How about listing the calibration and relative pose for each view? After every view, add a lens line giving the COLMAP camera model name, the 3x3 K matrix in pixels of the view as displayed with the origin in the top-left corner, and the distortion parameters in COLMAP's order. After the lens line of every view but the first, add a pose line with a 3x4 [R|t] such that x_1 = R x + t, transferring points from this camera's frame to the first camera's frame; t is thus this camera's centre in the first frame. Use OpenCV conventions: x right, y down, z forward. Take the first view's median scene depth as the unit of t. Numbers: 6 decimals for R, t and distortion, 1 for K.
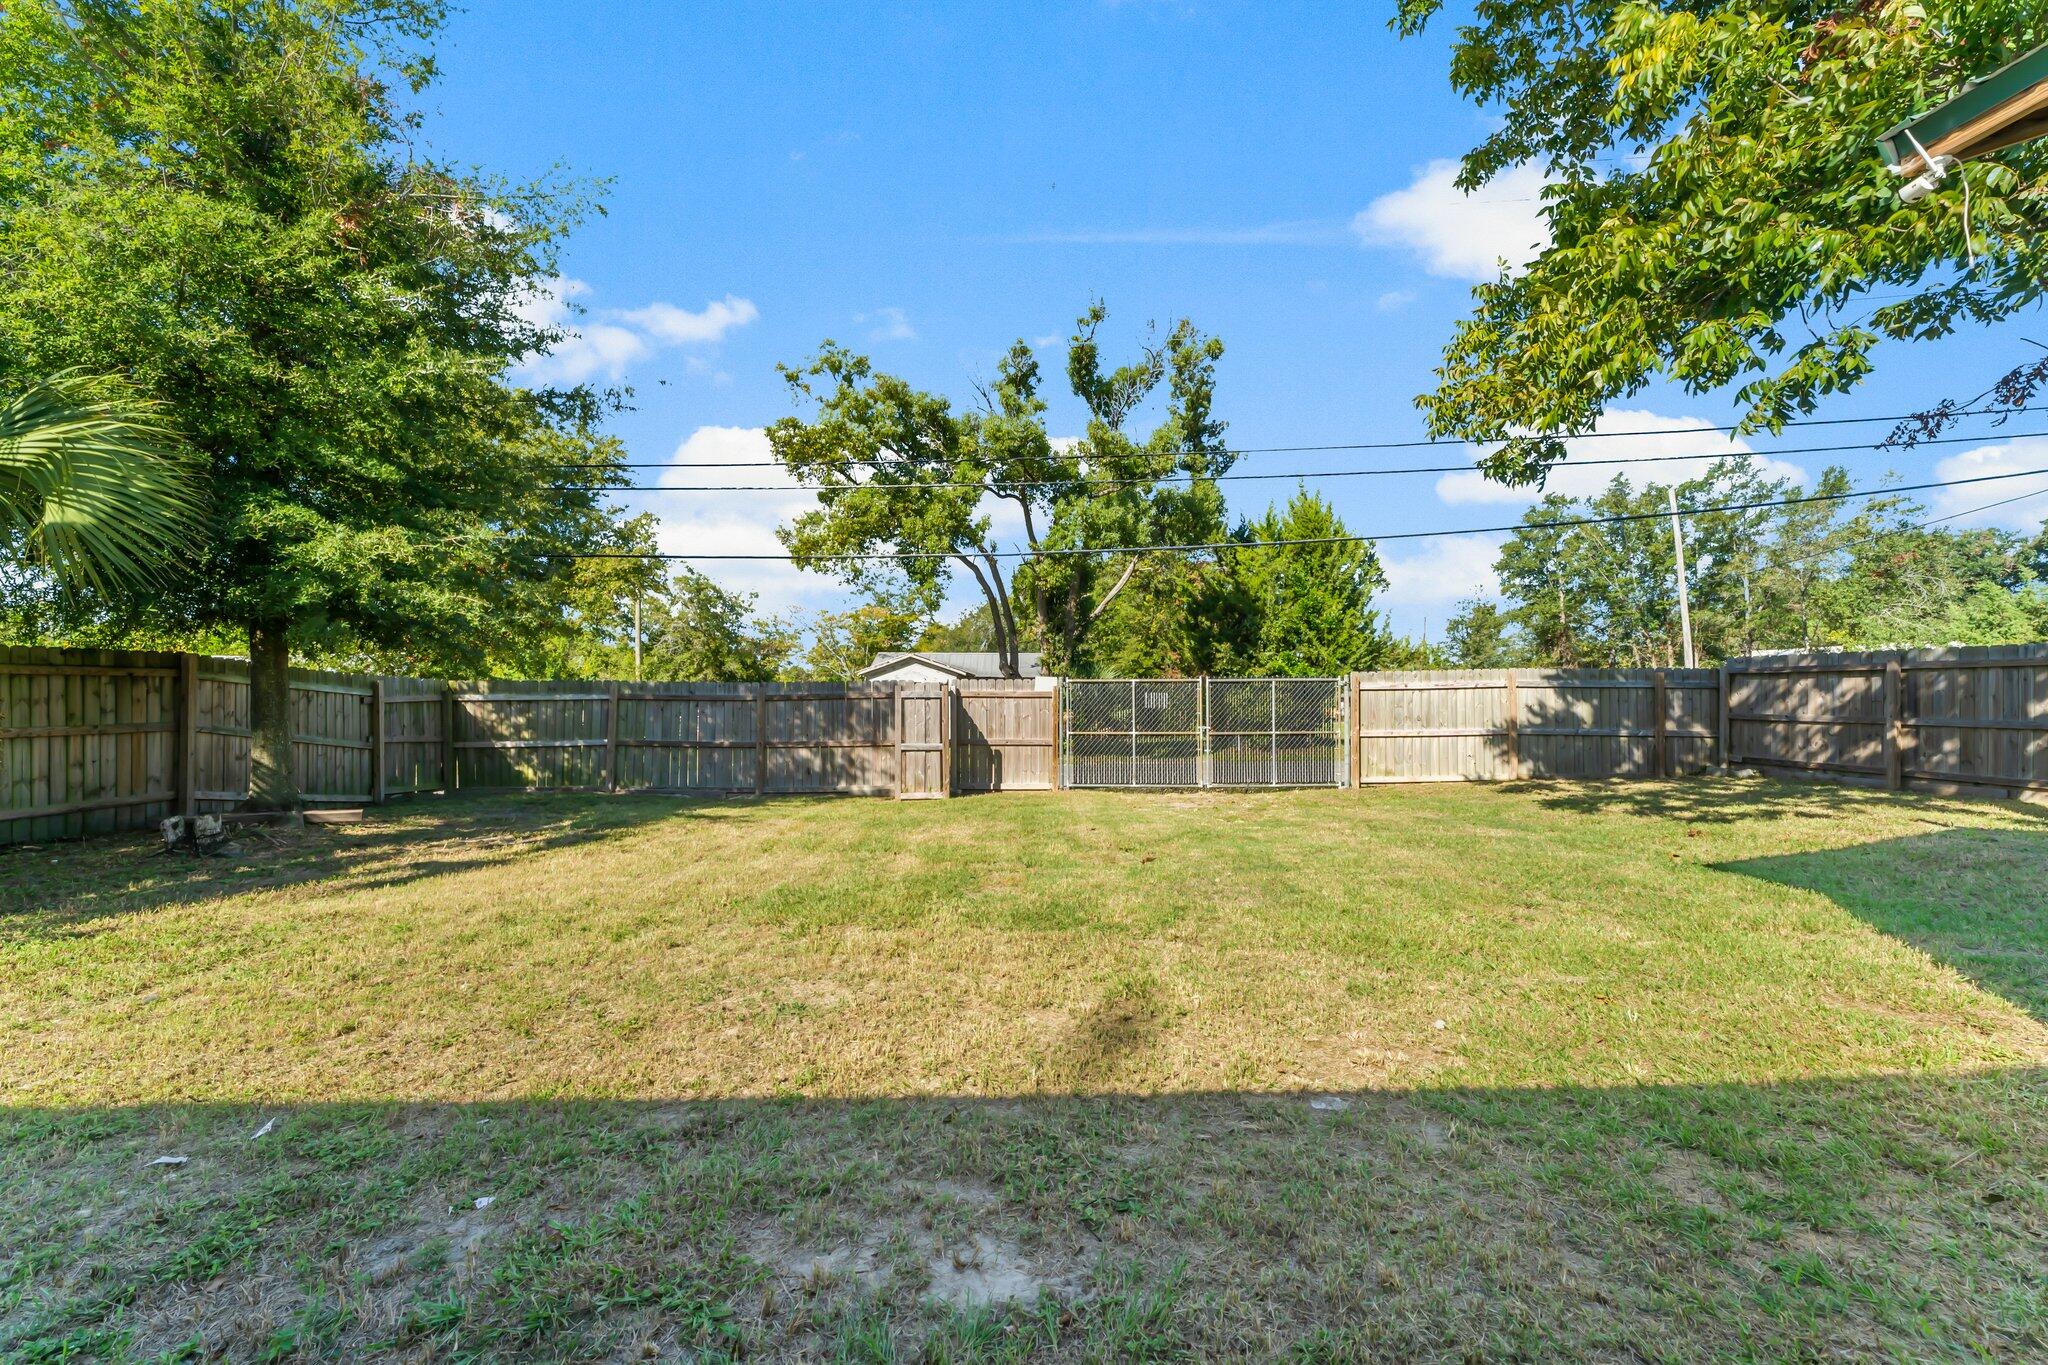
lens RADIAL K [[838.2, 0, 1021.0], [0, 838.2, 693.9], [0, 0, 1]] dist [0.002389, 0.001145]
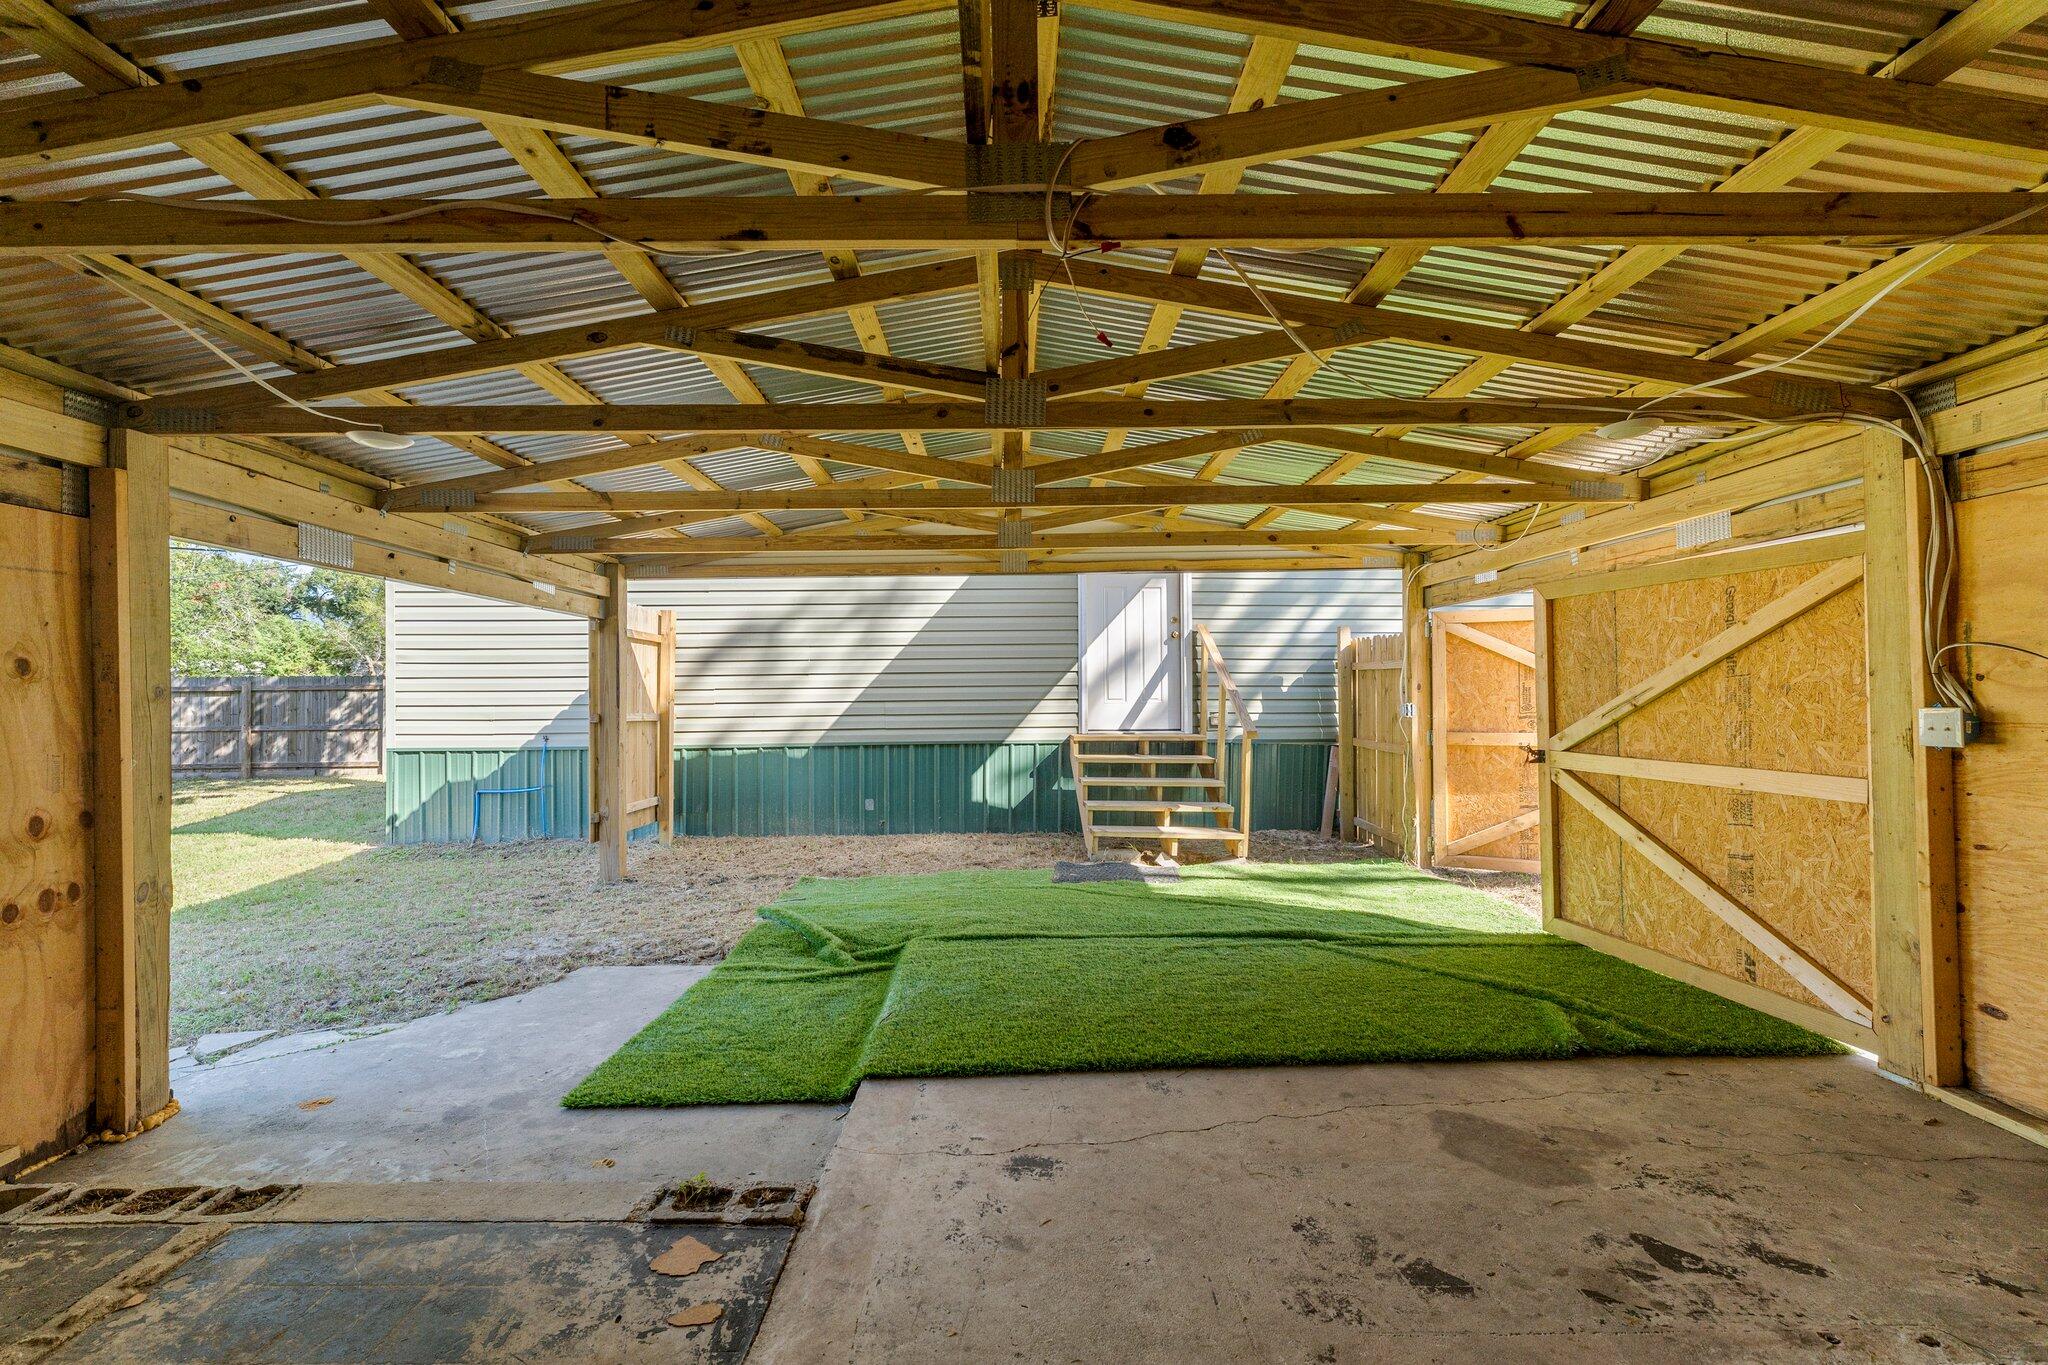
lens RADIAL K [[890.1, 0, 1016.5], [0, 890.1, 682.8], [0, 0, 1]] dist [-0.003026, -0.000394]
pose [[0.016058, 0.015071, 0.999757, -0.318478], [0.009705, 0.999837, -0.015228, -0.006520], [-0.999824, 0.009948, 0.015909, -0.230713]]
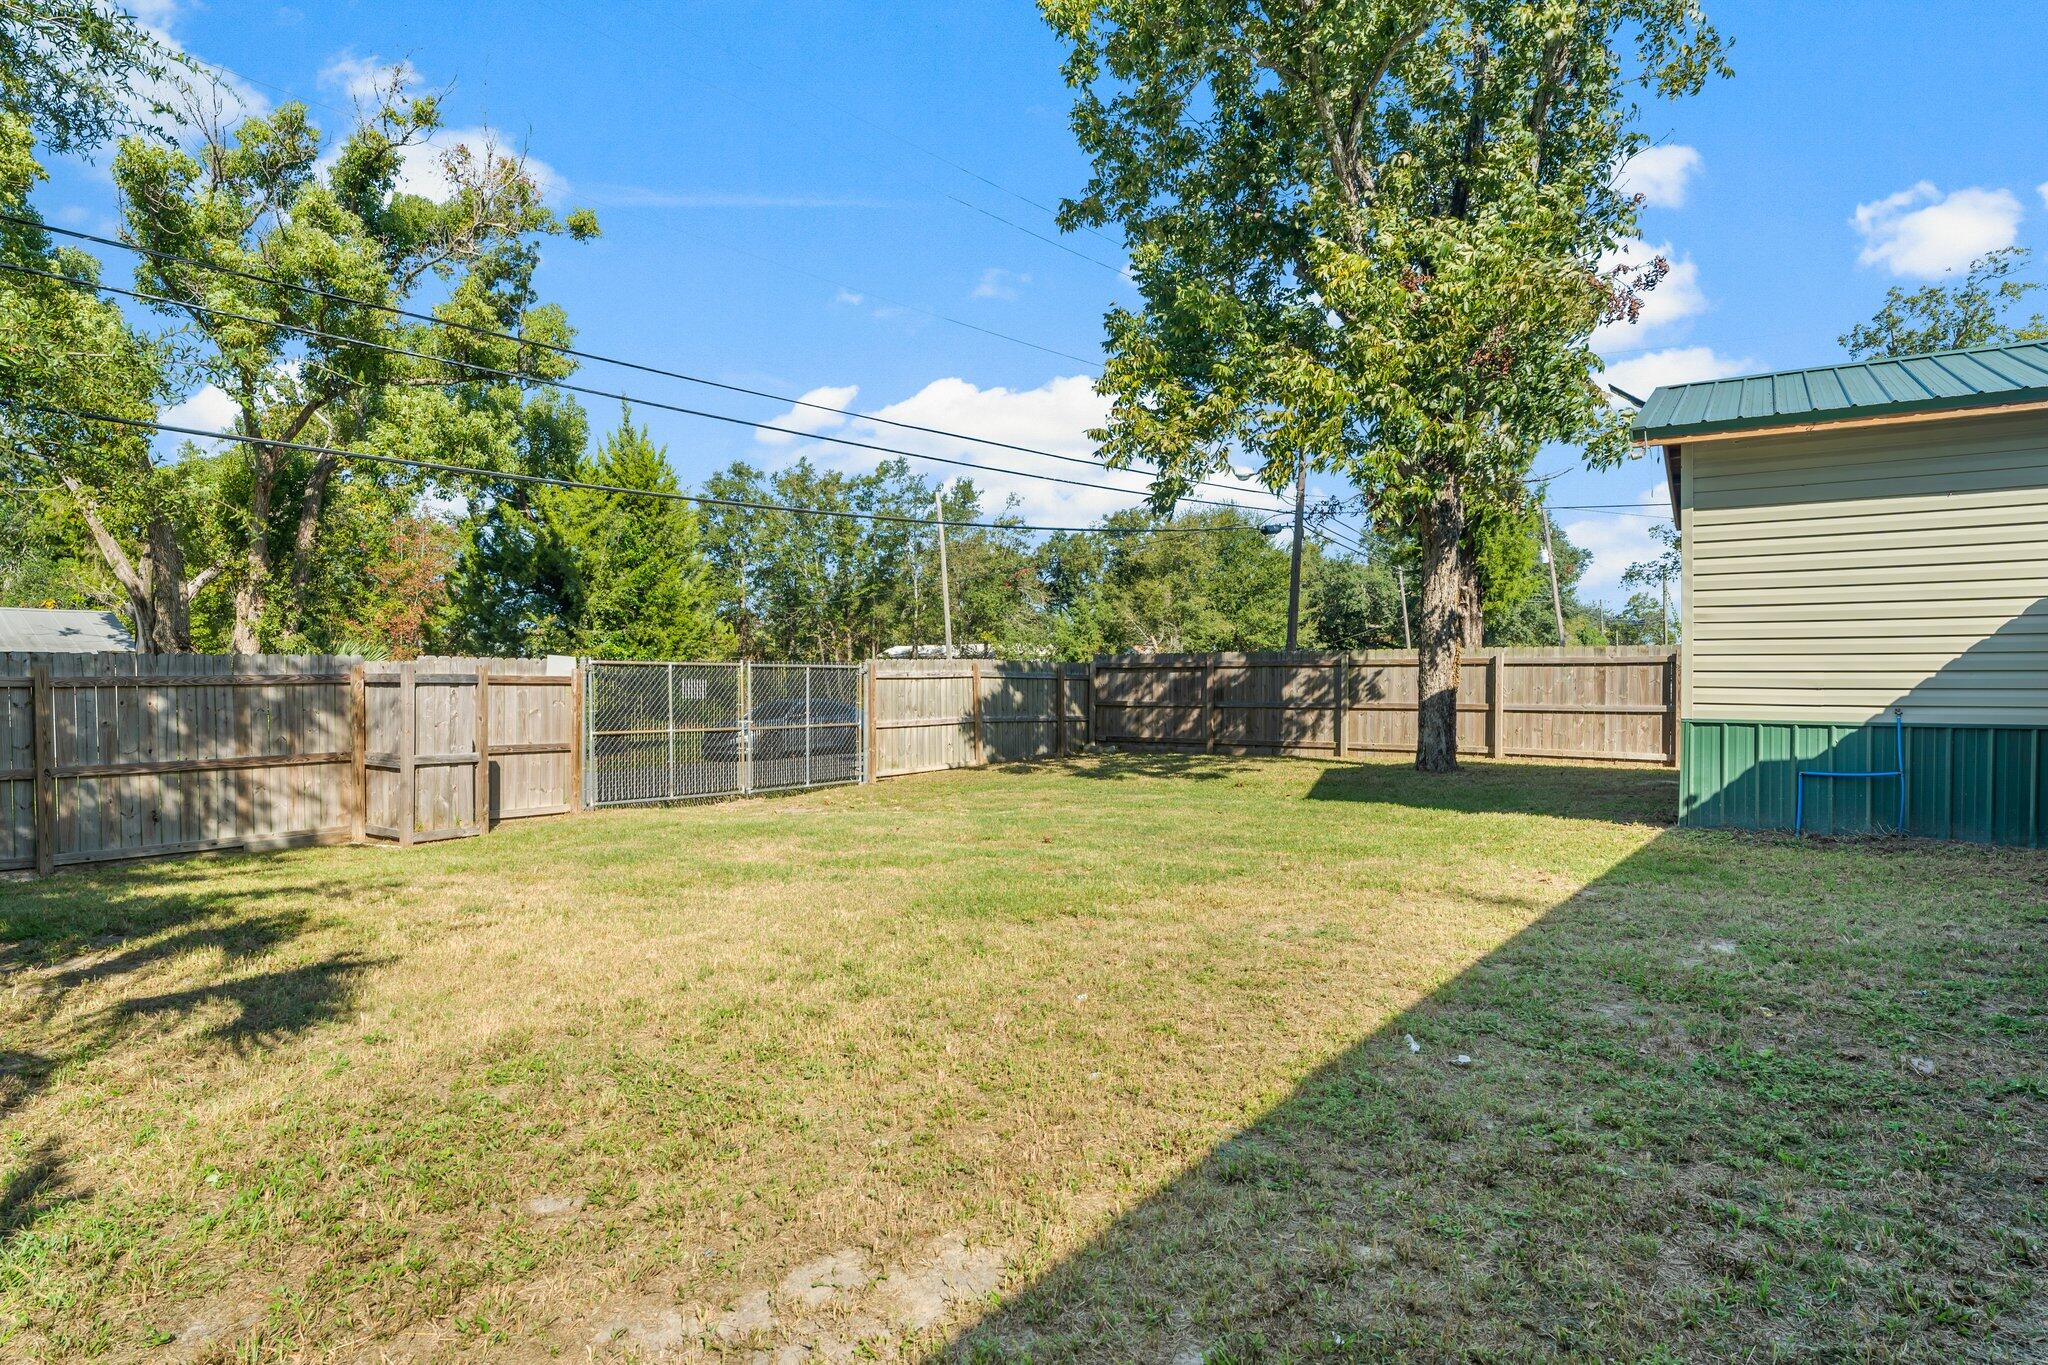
lens RADIAL K [[1126.6, 0, 1027.3], [0, 1126.6, 688.6], [0, 0, 1]] dist [0.001283, 0.000241]
pose [[0.610021, 0.003134, 0.792379, -0.485105], [-0.003324, 0.999993, -0.001396, 0.008271], [-0.792378, -0.001783, 0.610027, 0.093680]]
